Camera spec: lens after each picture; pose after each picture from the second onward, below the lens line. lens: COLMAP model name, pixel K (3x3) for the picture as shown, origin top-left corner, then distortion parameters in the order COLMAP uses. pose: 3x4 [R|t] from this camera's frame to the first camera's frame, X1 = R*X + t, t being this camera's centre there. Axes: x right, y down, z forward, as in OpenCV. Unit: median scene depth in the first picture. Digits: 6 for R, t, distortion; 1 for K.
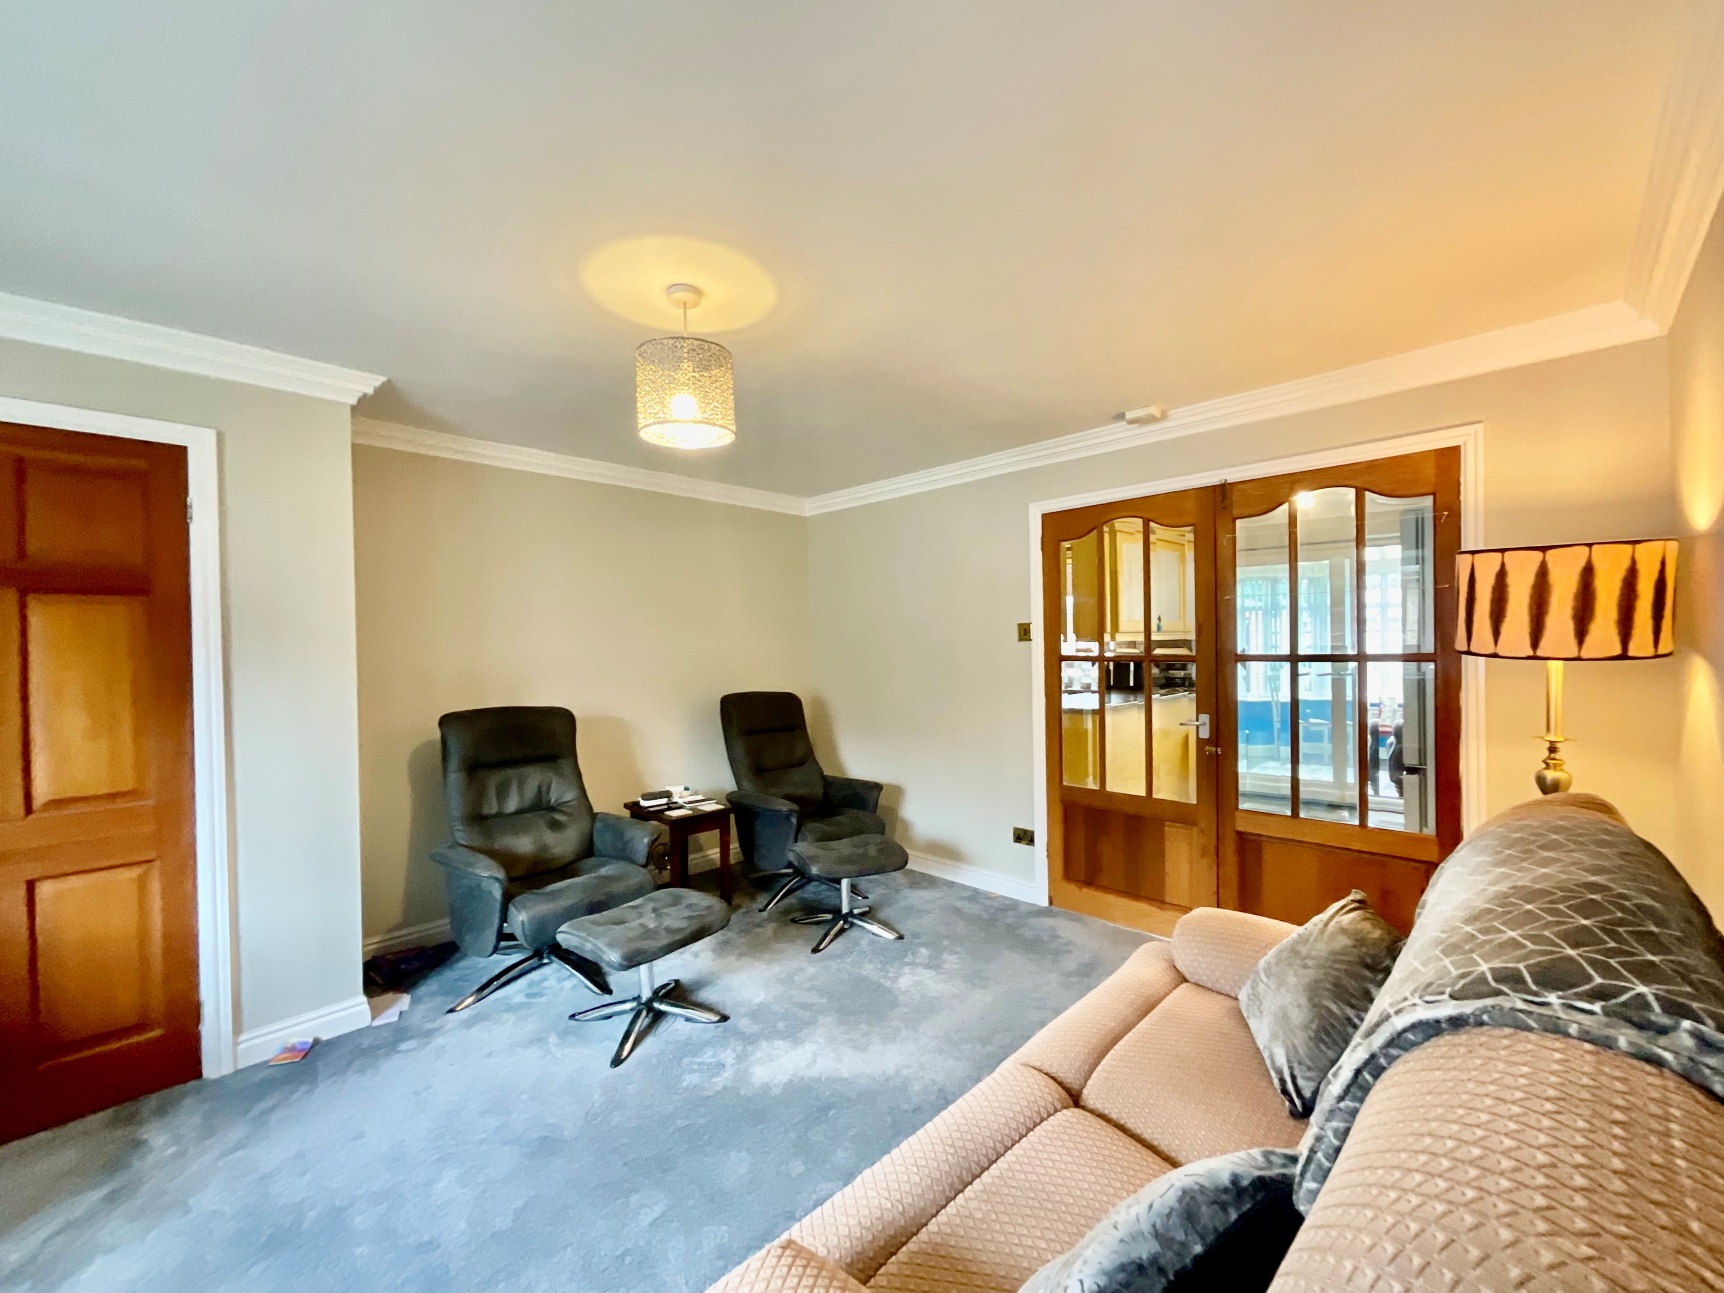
lens RADIAL K [[694.3, 0, 853.9], [0, 694.3, 653.7], [0, 0, 1]] dist [0.003960, 0.000018]
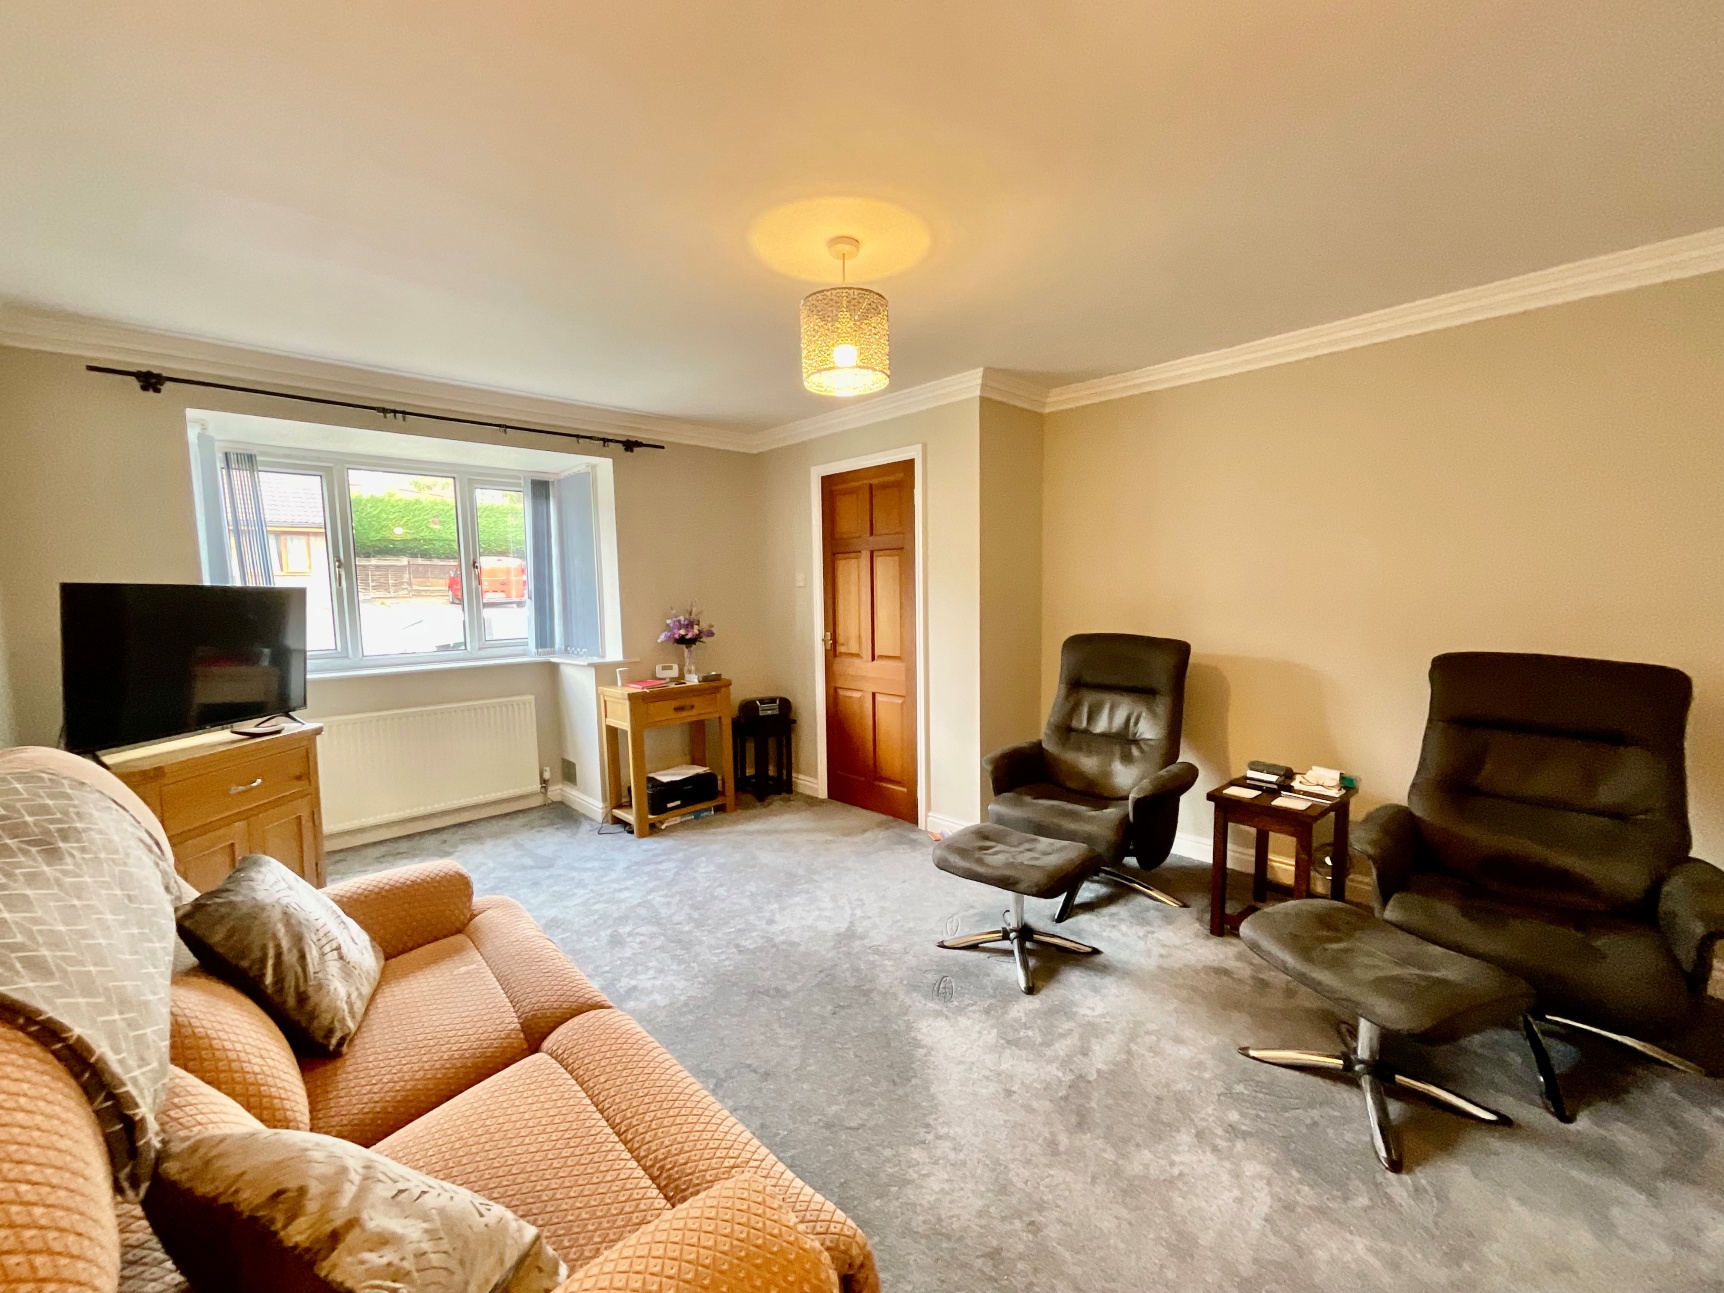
lens RADIAL K [[694.3, 0, 865.1], [0, 694.3, 649.1], [0, 0, 1]] dist [0.003960, 0.000018]
pose [[-0.022213, 0.098707, -0.994869, 0.768709], [-0.000603, 0.995113, 0.098745, -0.004558], [0.999753, 0.002793, -0.022045, 0.927051]]
